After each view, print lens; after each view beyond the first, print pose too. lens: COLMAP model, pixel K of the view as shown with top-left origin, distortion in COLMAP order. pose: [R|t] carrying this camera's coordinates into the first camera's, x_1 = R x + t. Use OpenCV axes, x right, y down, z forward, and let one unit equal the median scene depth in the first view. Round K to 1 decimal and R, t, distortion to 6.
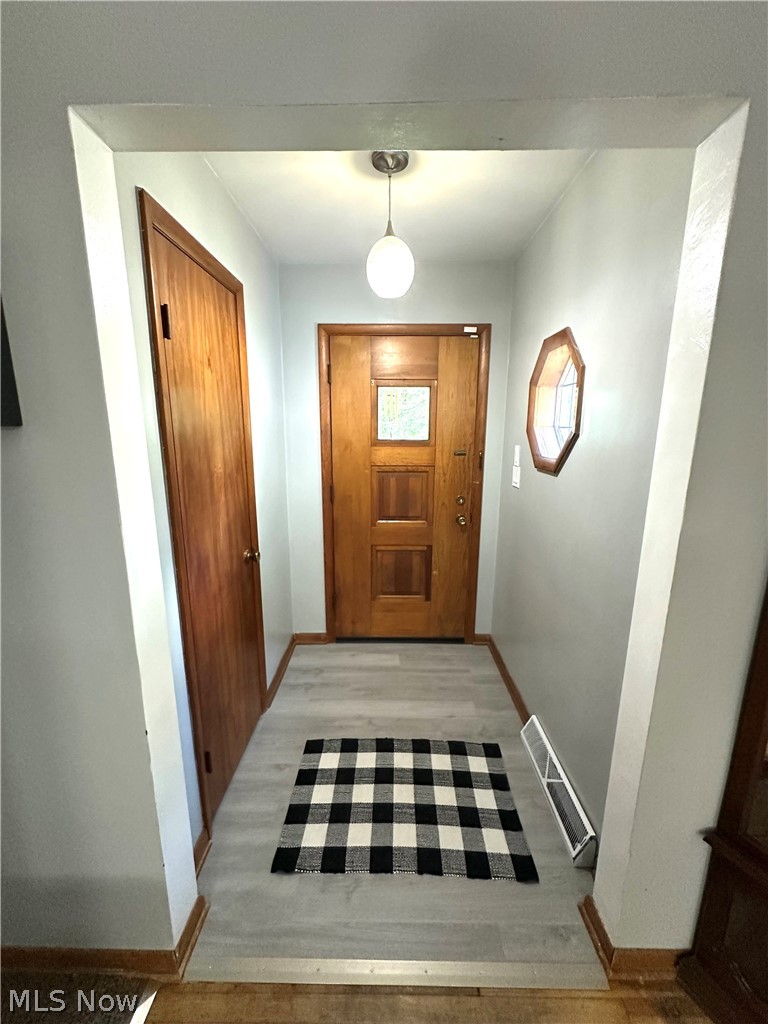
lens RADIAL K [[408.4, 0, 382.9], [0, 408.4, 510.9], [0, 0, 1]] dist [-0.003925, -0.000057]
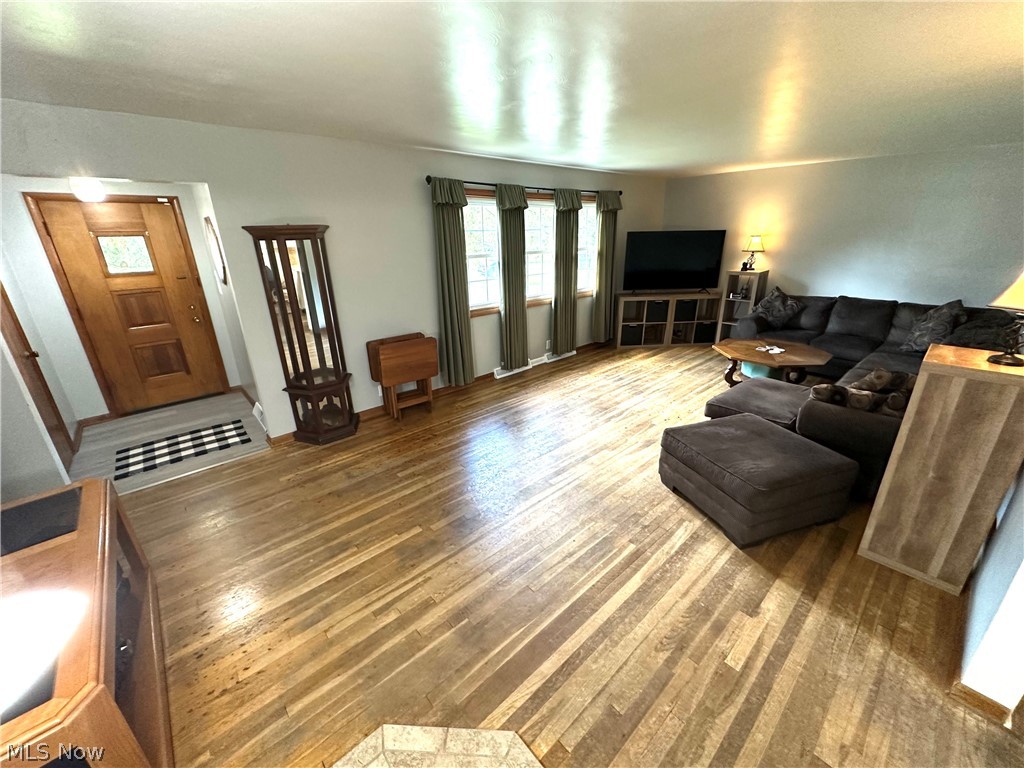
lens RADIAL K [[408.4, 0, 512.4], [0, 408.4, 384.4], [0, 0, 1]] dist [-0.003925, -0.000057]
pose [[0.734326, -0.253632, 0.629632, 0.028513], [0.160486, 0.966144, 0.202016, 0.153012], [-0.659553, -0.047298, 0.750169, -1.106962]]
